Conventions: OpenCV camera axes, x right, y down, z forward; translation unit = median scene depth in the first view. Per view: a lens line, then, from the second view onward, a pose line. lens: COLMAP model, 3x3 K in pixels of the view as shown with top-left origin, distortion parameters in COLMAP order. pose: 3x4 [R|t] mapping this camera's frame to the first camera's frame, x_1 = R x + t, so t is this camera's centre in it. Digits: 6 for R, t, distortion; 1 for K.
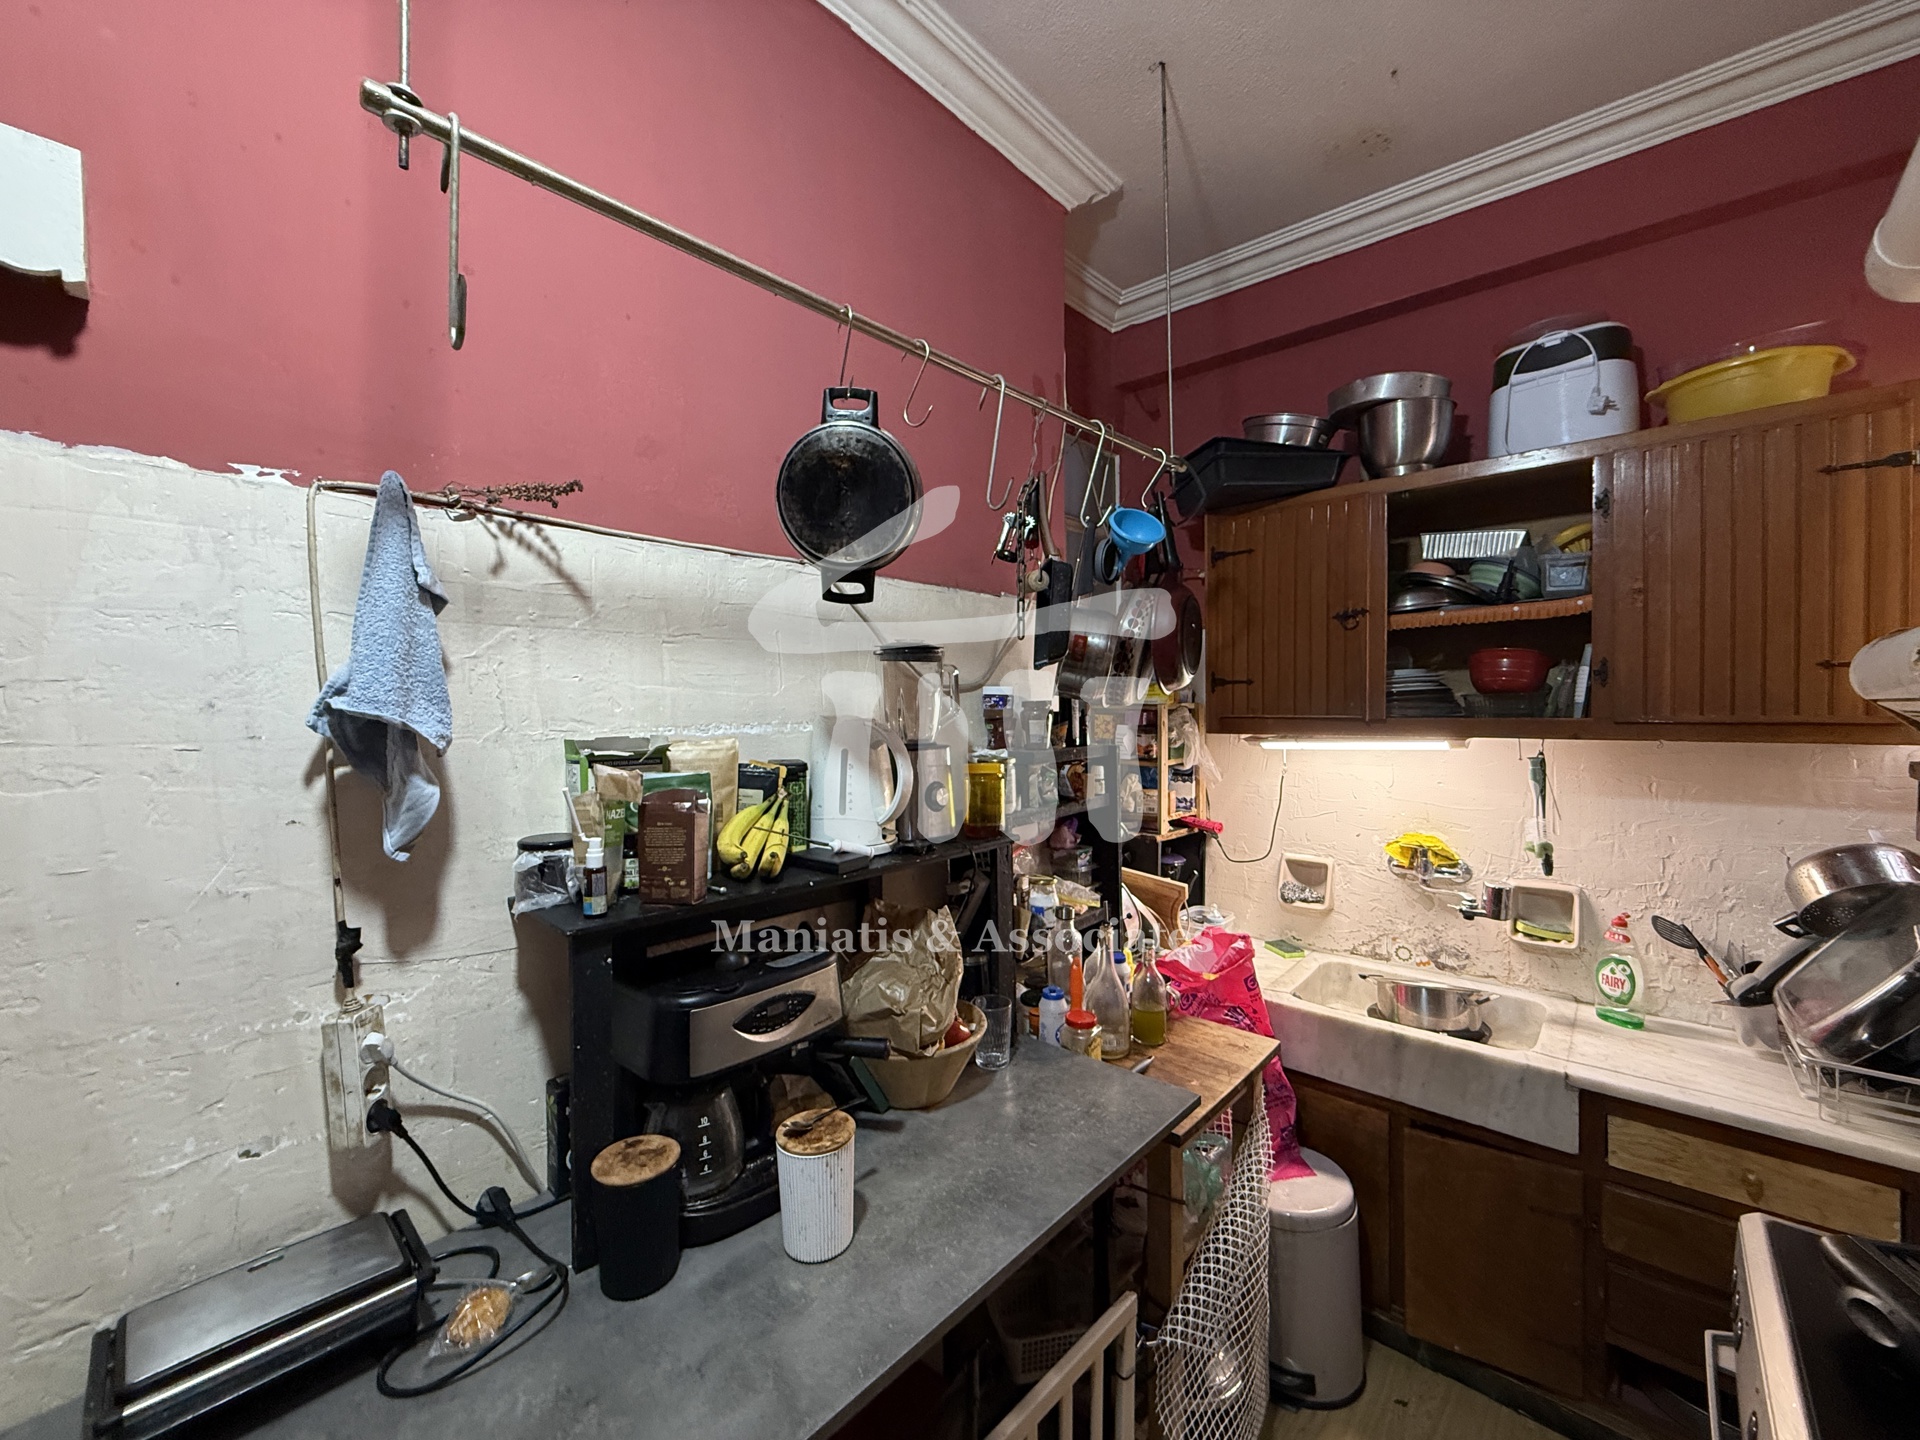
lens RADIAL K [[764.8, 0, 959.0], [0, 764.8, 718.9], [0, 0, 1]] dist [0.000123, -0.000335]
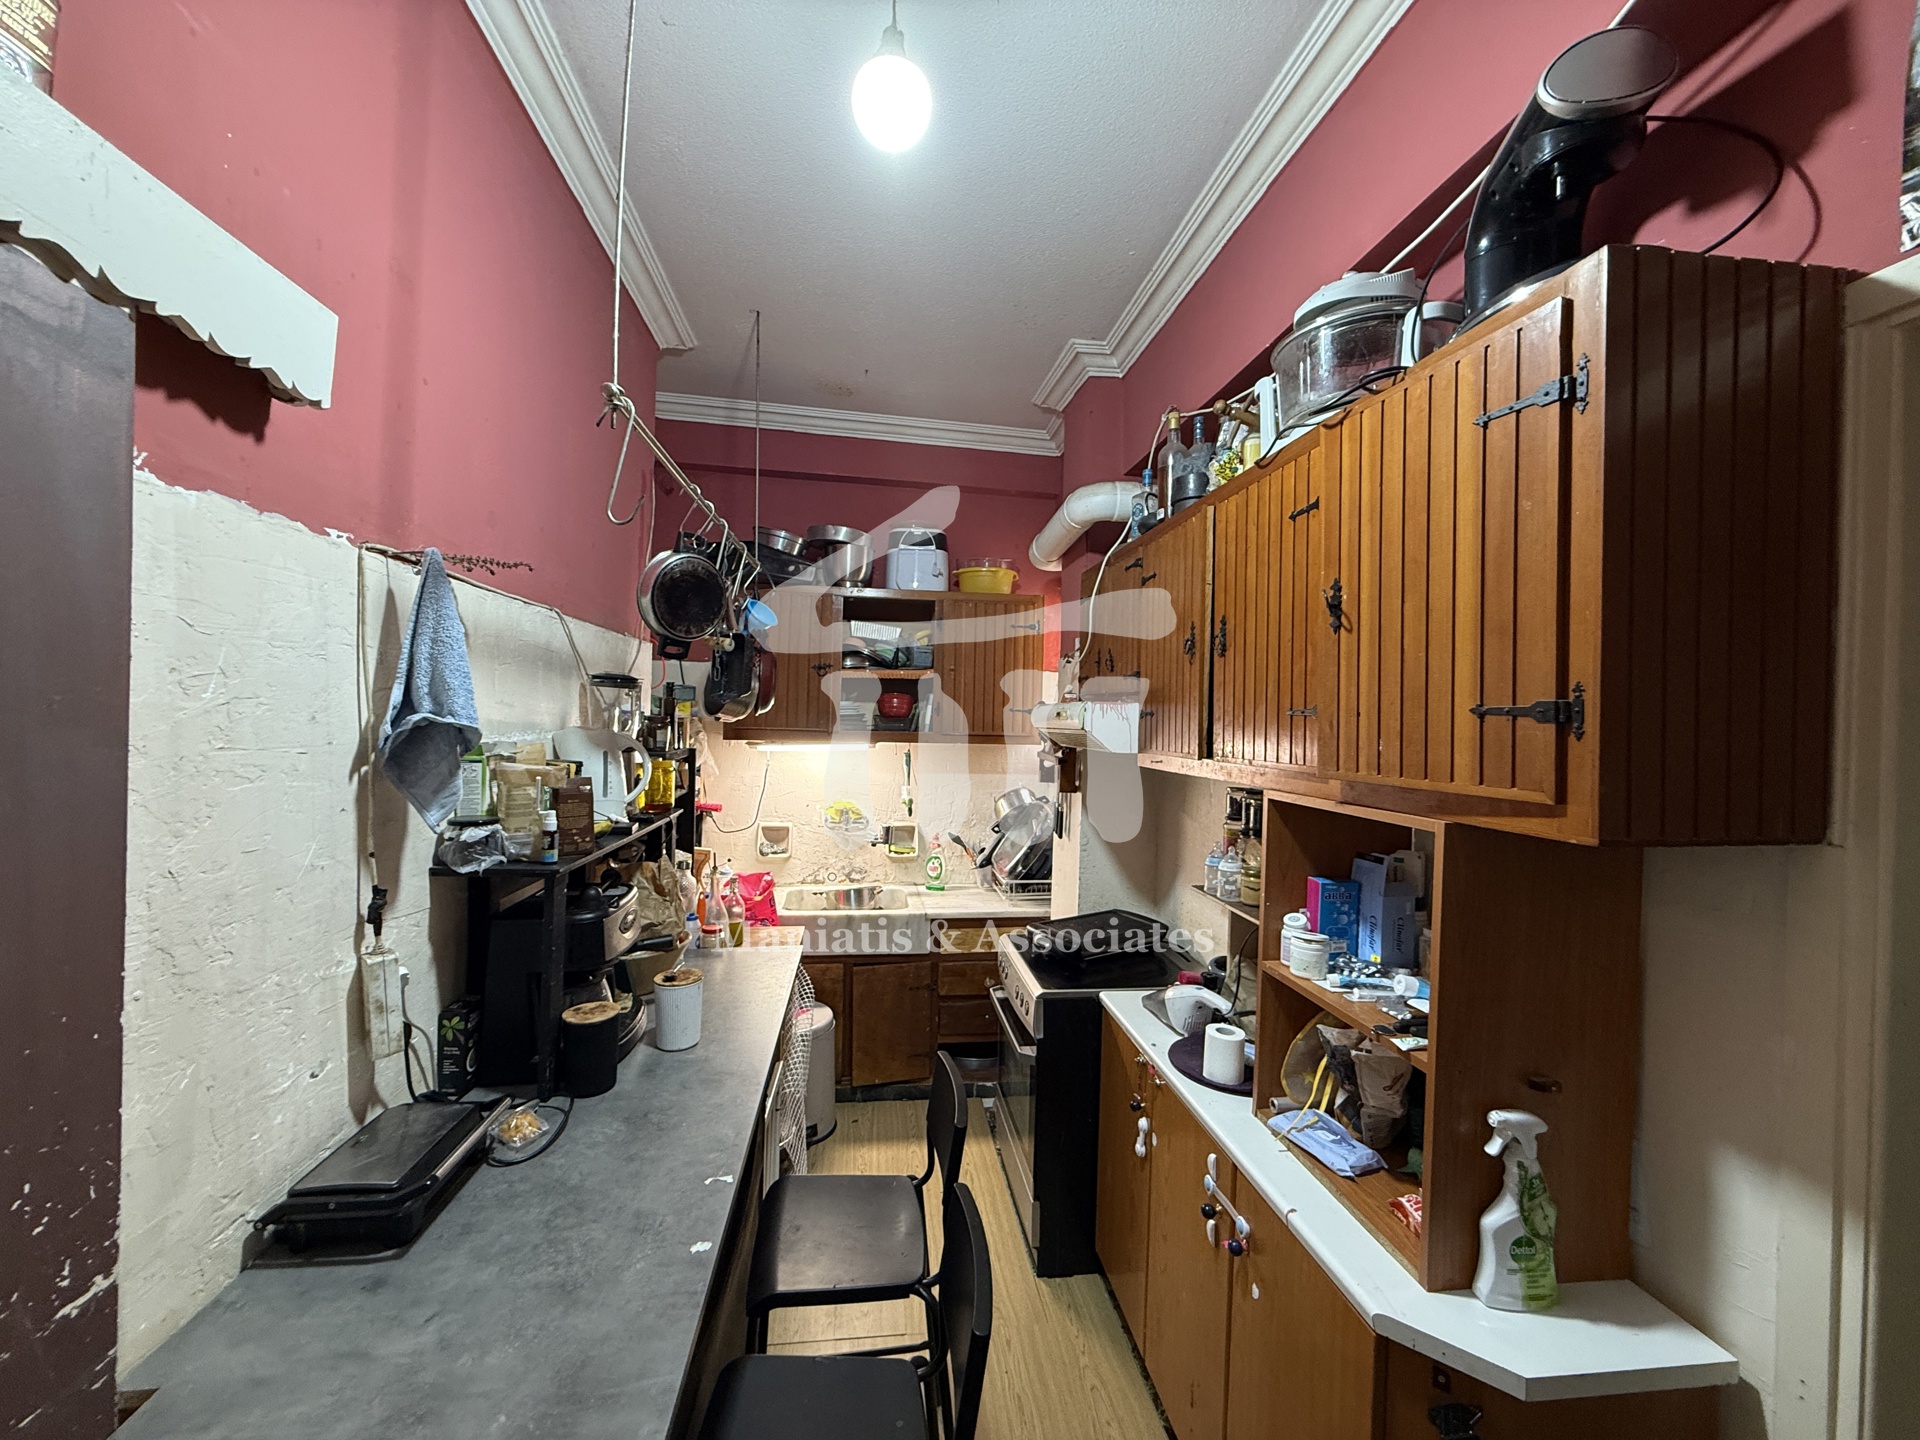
lens RADIAL K [[764.8, 0, 952.5], [0, 764.8, 720.2], [0, 0, 1]] dist [0.000123, -0.000335]
pose [[0.652968, 0.019688, 0.757130, -0.606972], [-0.014279, 0.999804, -0.013685, -0.005531], [-0.757251, -0.001875, 0.653121, -0.308072]]
